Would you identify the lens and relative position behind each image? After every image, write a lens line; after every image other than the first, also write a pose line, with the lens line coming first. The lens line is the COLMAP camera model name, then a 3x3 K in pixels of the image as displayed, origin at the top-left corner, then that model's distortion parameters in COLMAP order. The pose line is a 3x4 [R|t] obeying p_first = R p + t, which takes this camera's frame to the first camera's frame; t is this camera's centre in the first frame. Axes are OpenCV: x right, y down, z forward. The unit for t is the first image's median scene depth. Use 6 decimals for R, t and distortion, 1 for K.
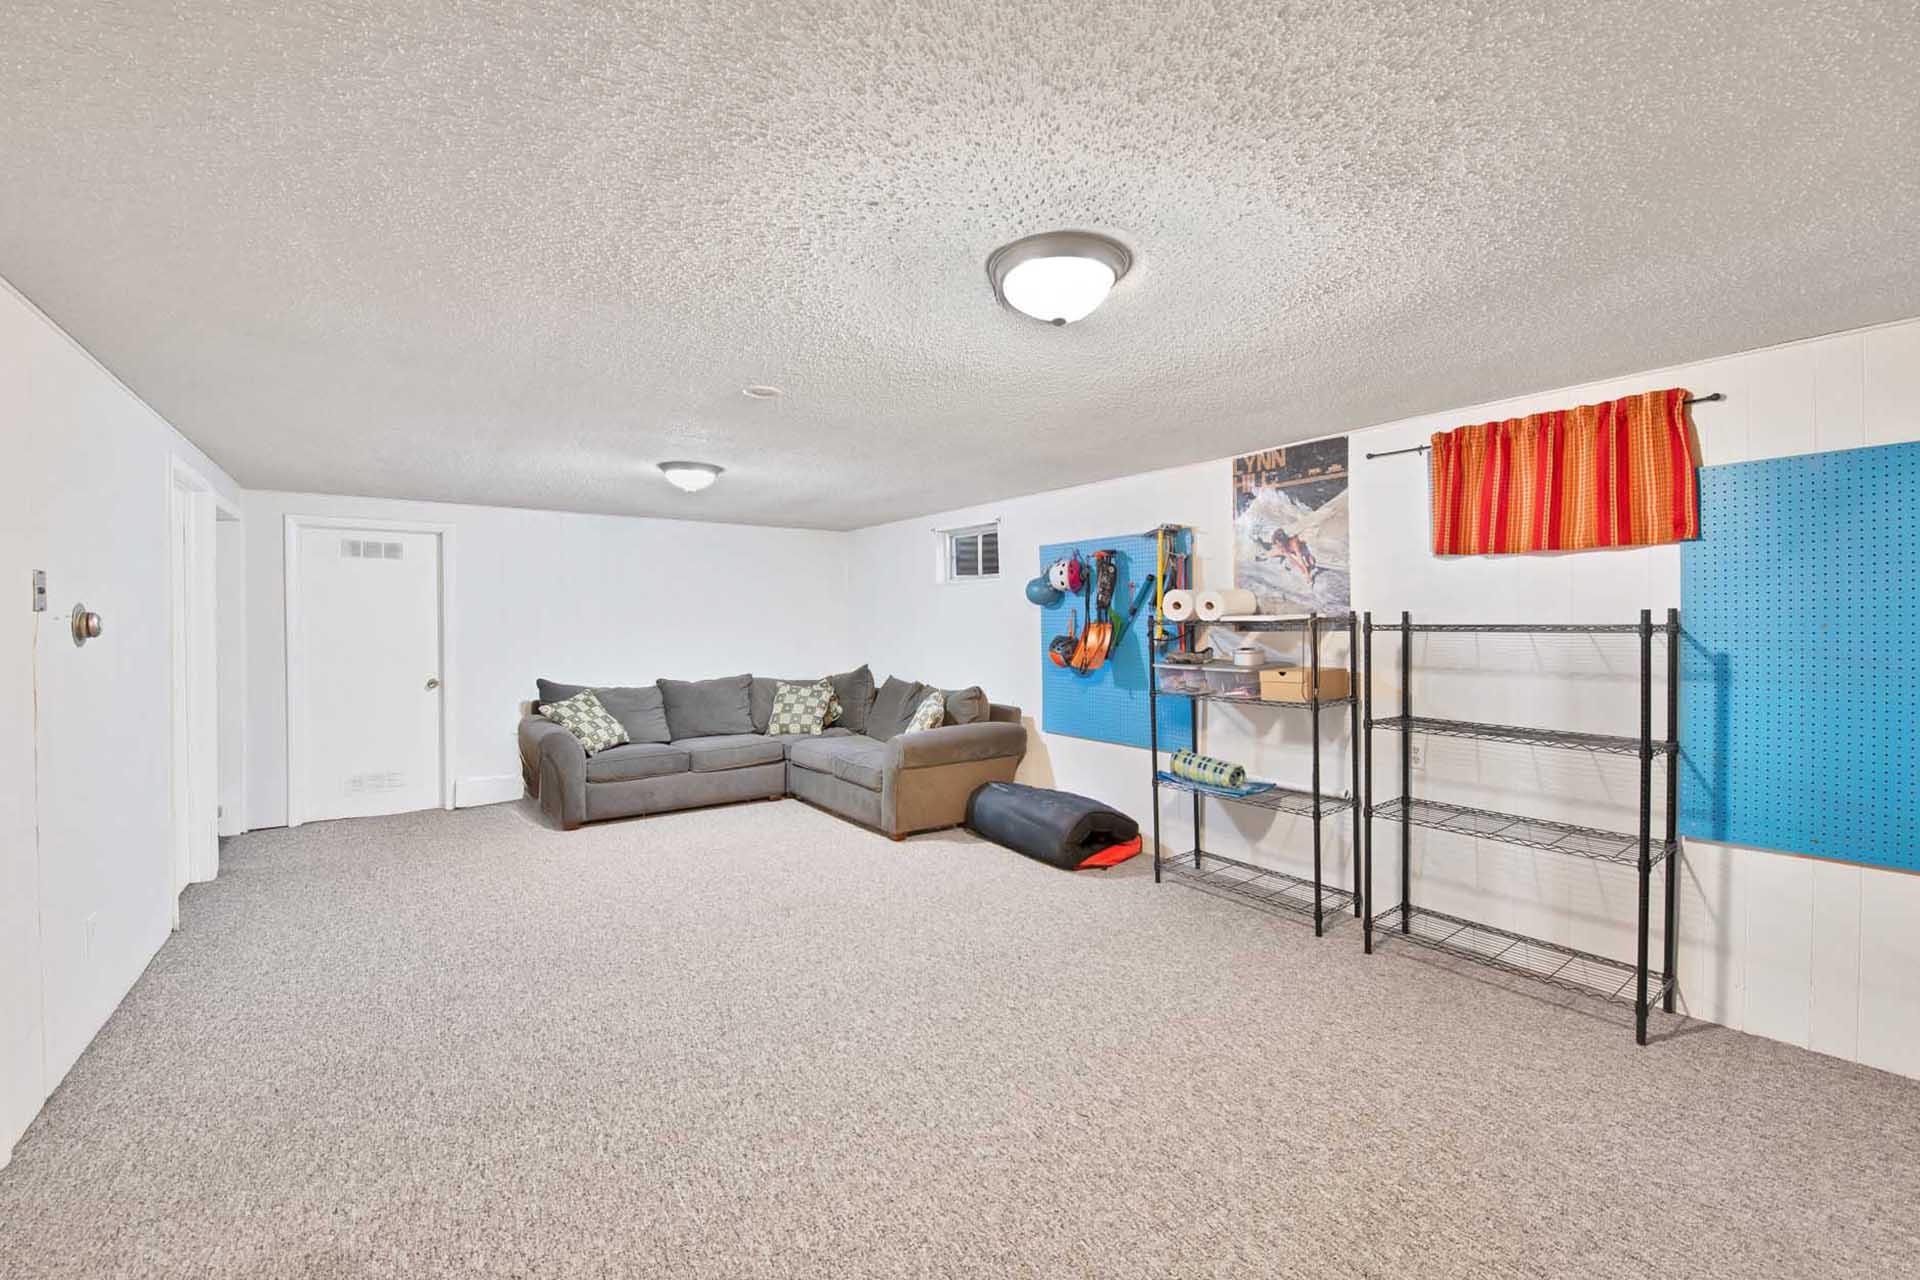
lens RADIAL K [[790.7, 0, 967.7], [0, 790.7, 630.5], [0, 0, 1]] dist [-0.018795, -0.000097]
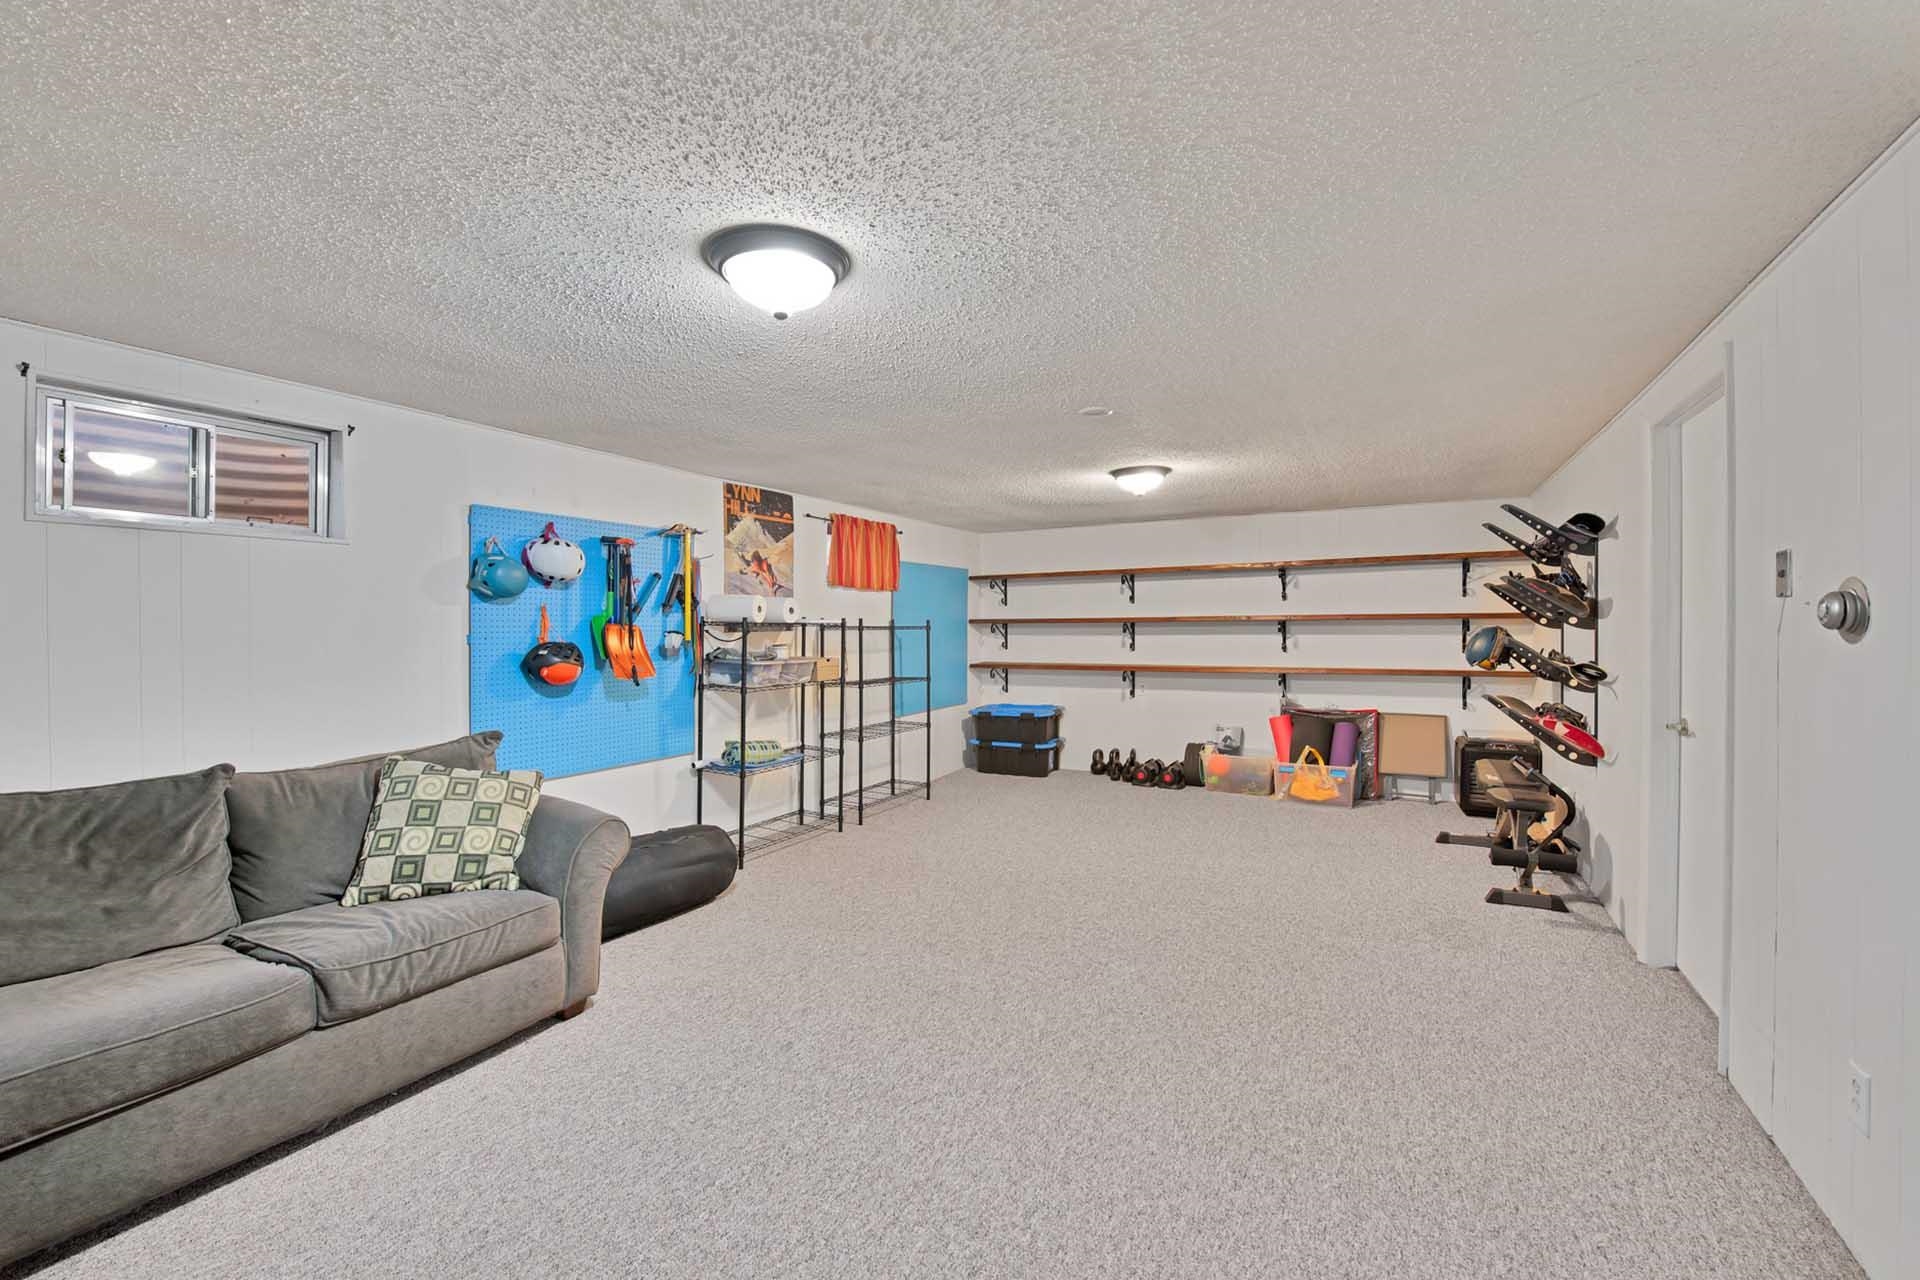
lens RADIAL K [[790.7, 0, 967.0], [0, 790.7, 630.6], [0, 0, 1]] dist [-0.018795, -0.000097]
pose [[-0.428786, 0.000788, 0.903406, -0.923341], [0.012817, 0.999904, 0.005211, -0.003085], [-0.903315, 0.013813, -0.428755, 1.278653]]
